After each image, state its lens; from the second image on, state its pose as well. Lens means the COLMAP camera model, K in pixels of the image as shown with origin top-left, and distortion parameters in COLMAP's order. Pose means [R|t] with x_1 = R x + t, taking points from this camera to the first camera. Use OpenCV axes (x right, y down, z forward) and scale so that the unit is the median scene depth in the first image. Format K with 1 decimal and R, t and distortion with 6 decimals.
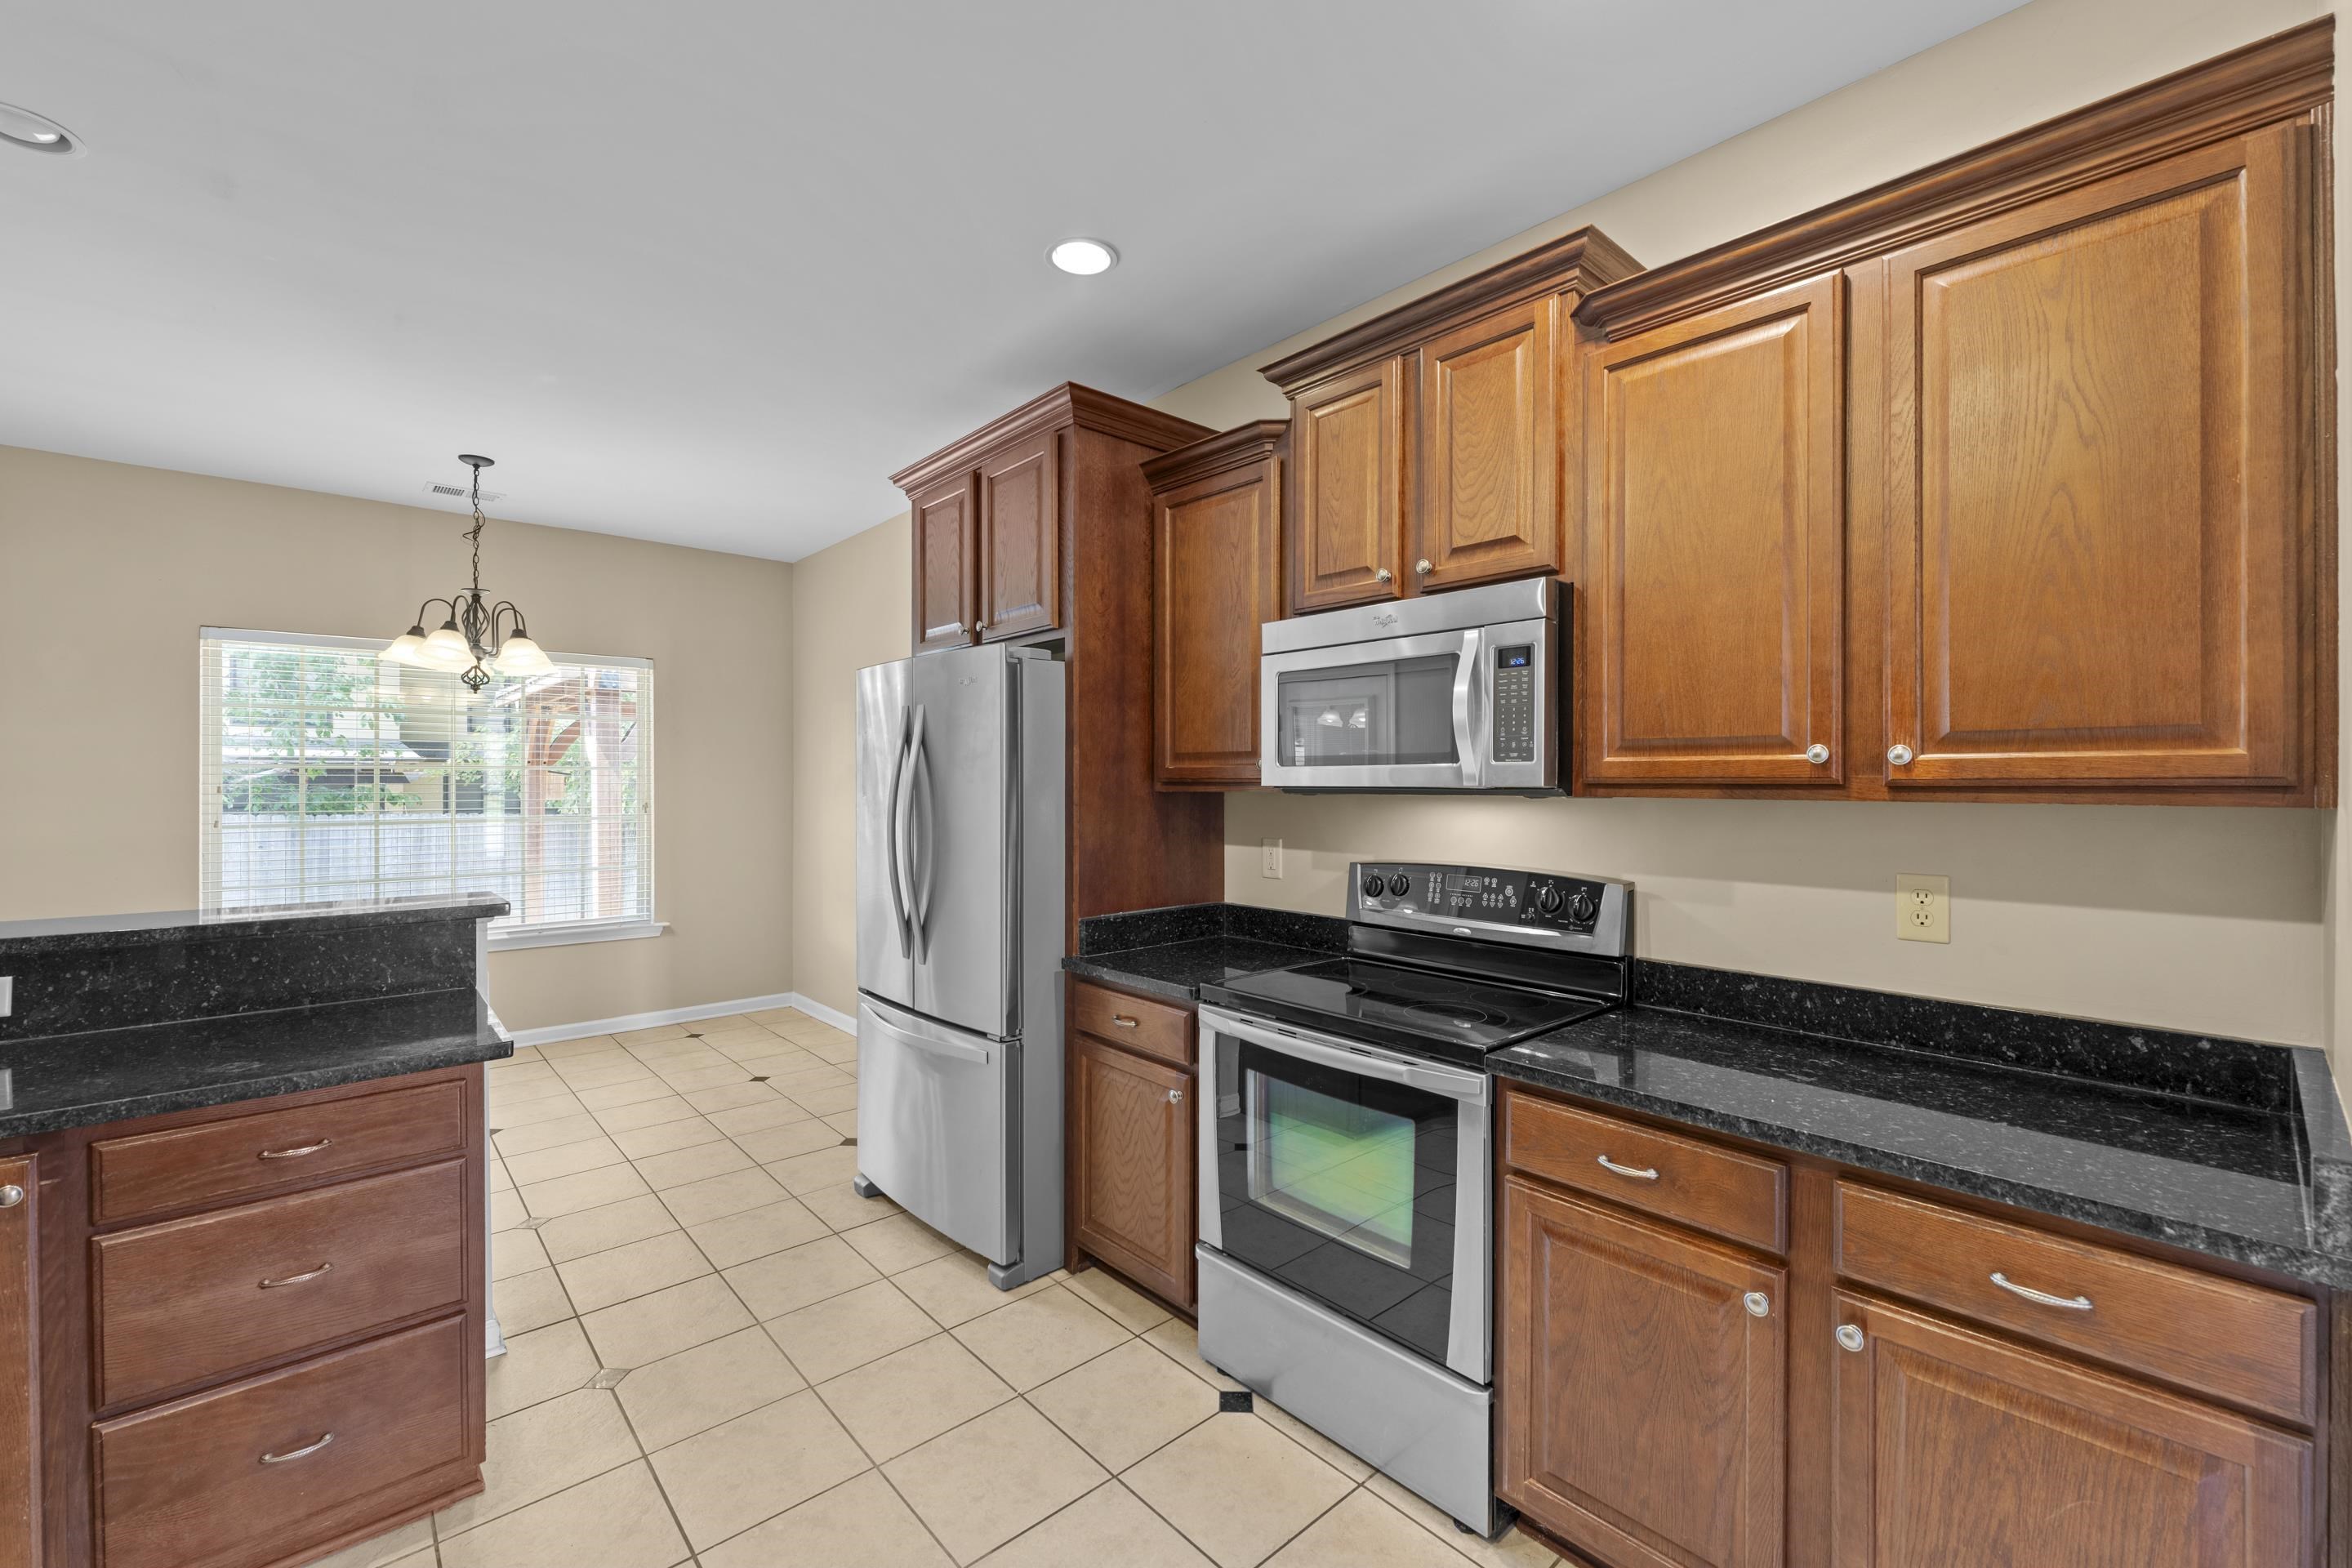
lens RADIAL K [[945.6, 0, 1176.0], [0, 945.6, 773.0], [0, 0, 1]] dist [0.002641, -0.000451]
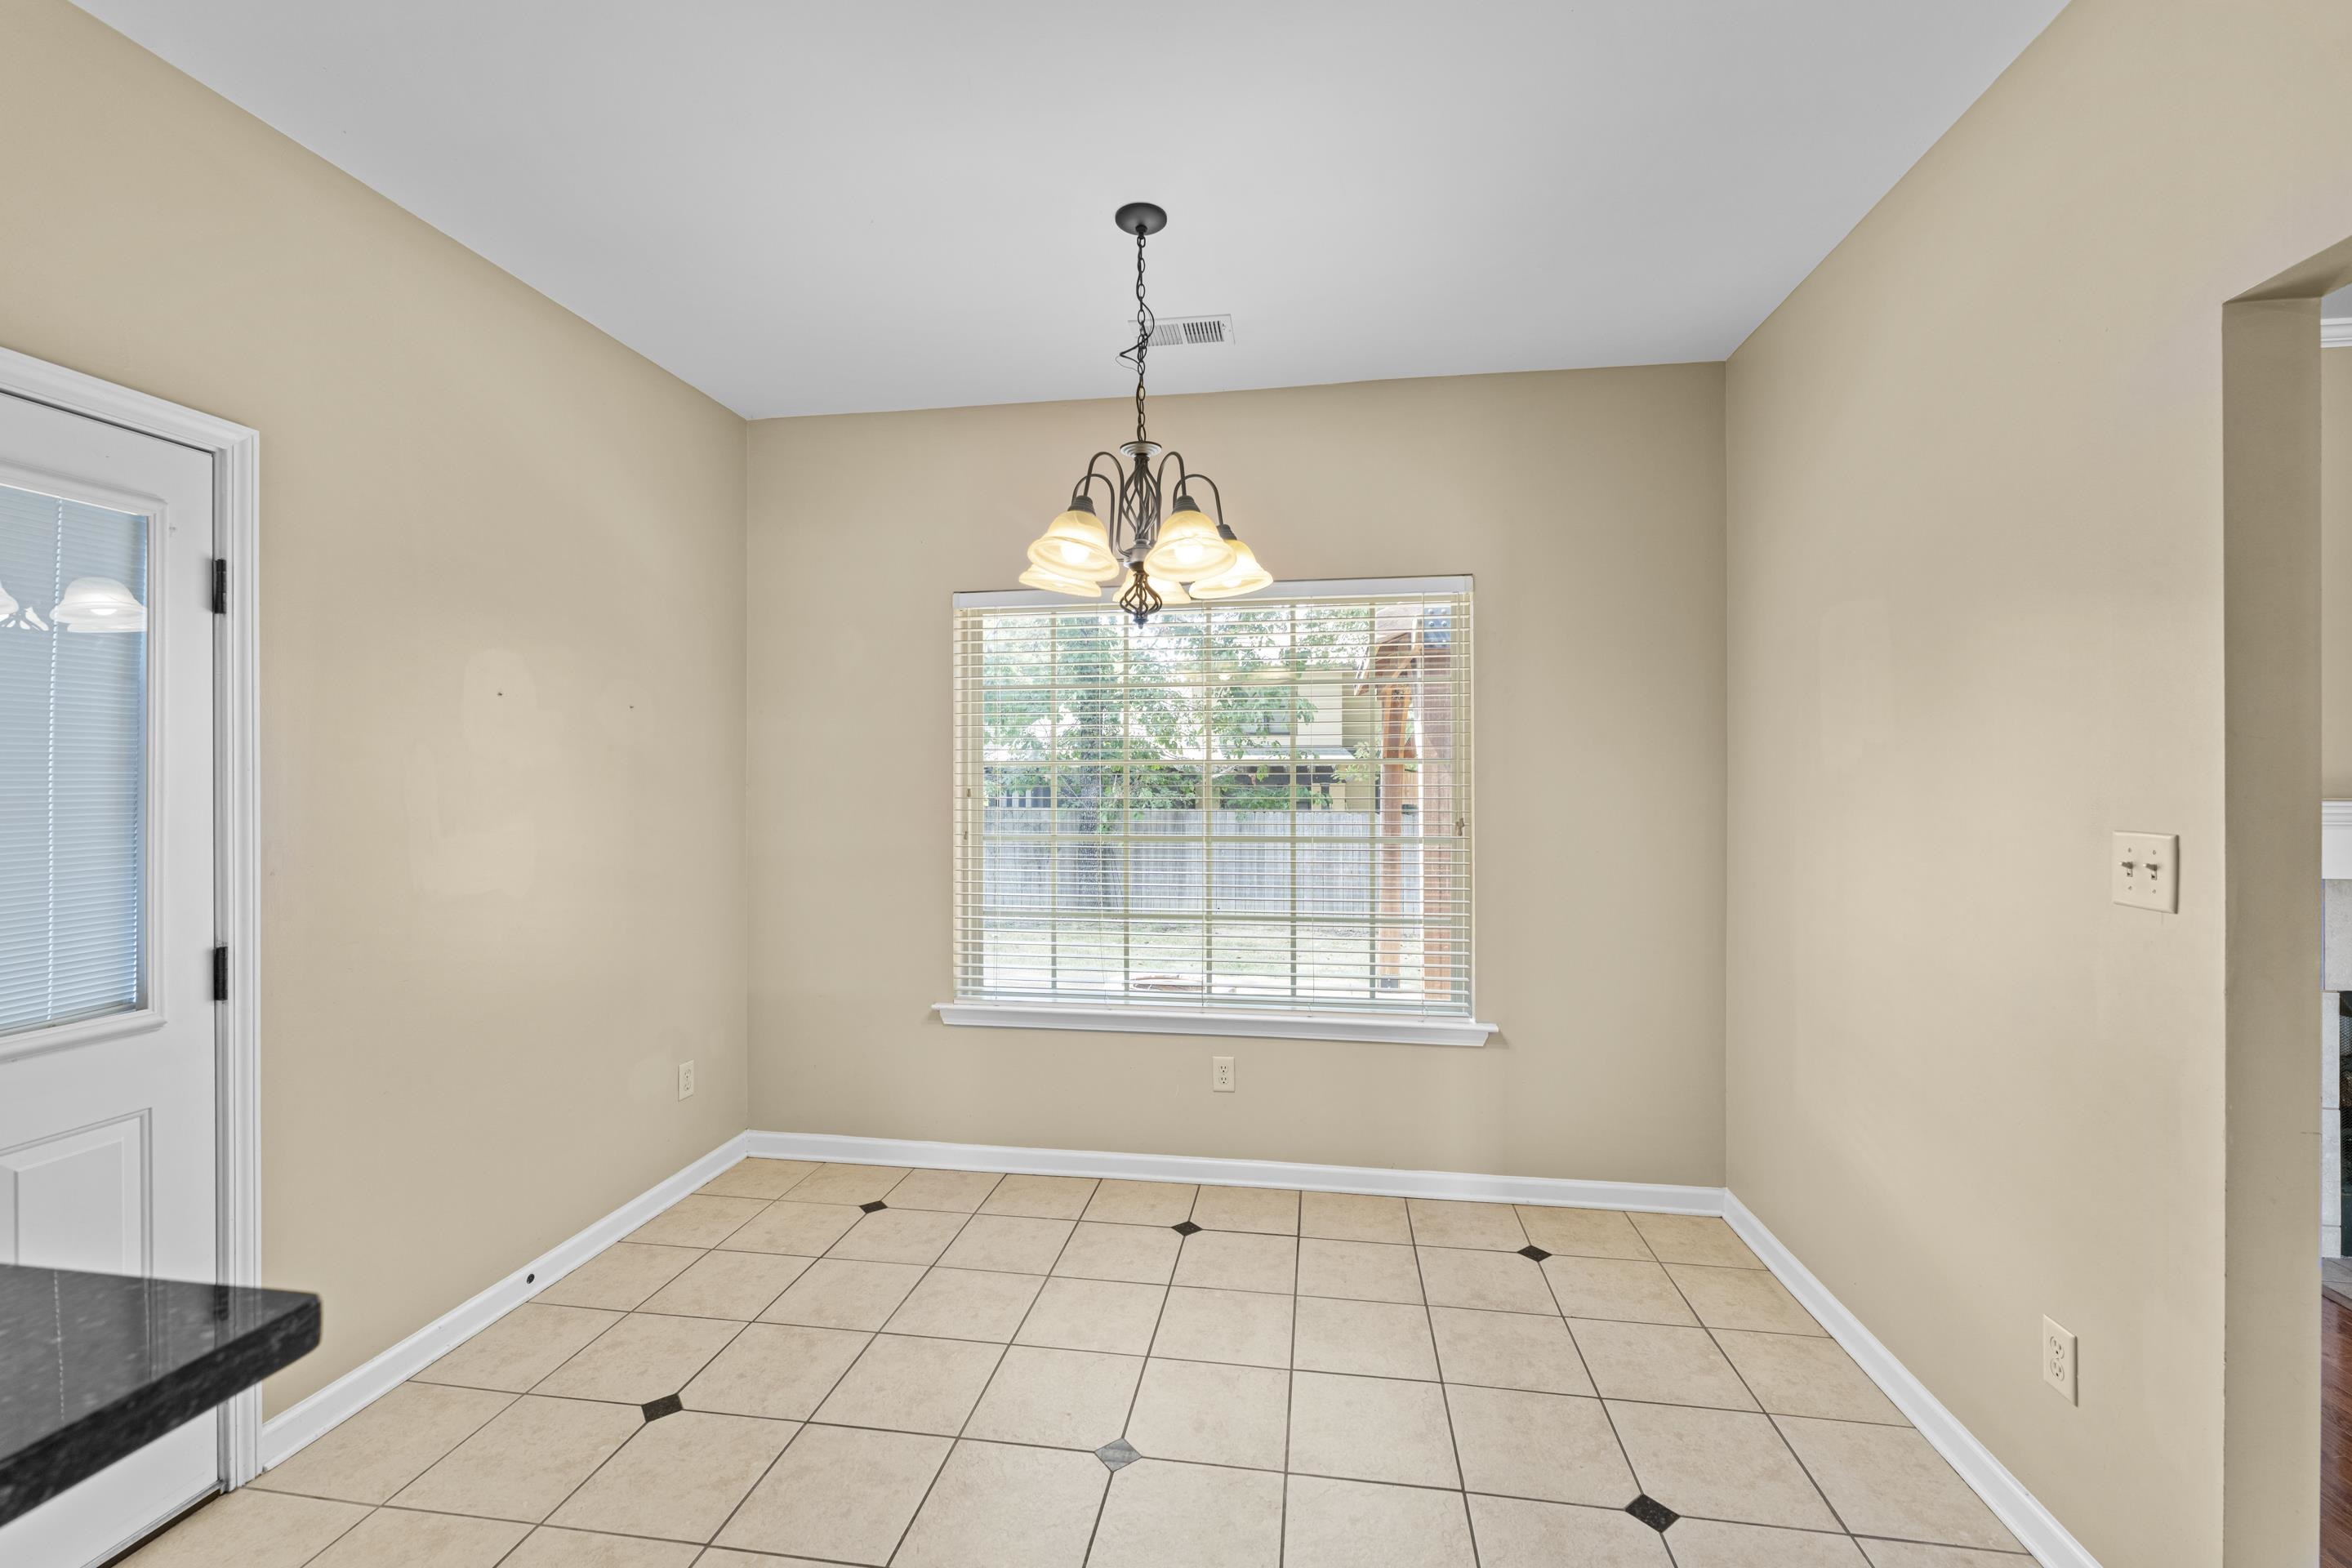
lens RADIAL K [[945.6, 0, 1180.5], [0, 945.6, 771.3], [0, 0, 1]] dist [0.002641, -0.000451]
pose [[0.630070, -0.005886, -0.776516, -0.278575], [0.002433, 0.999981, -0.005606, 0.005949], [0.776534, 0.001643, 0.630073, 0.651125]]
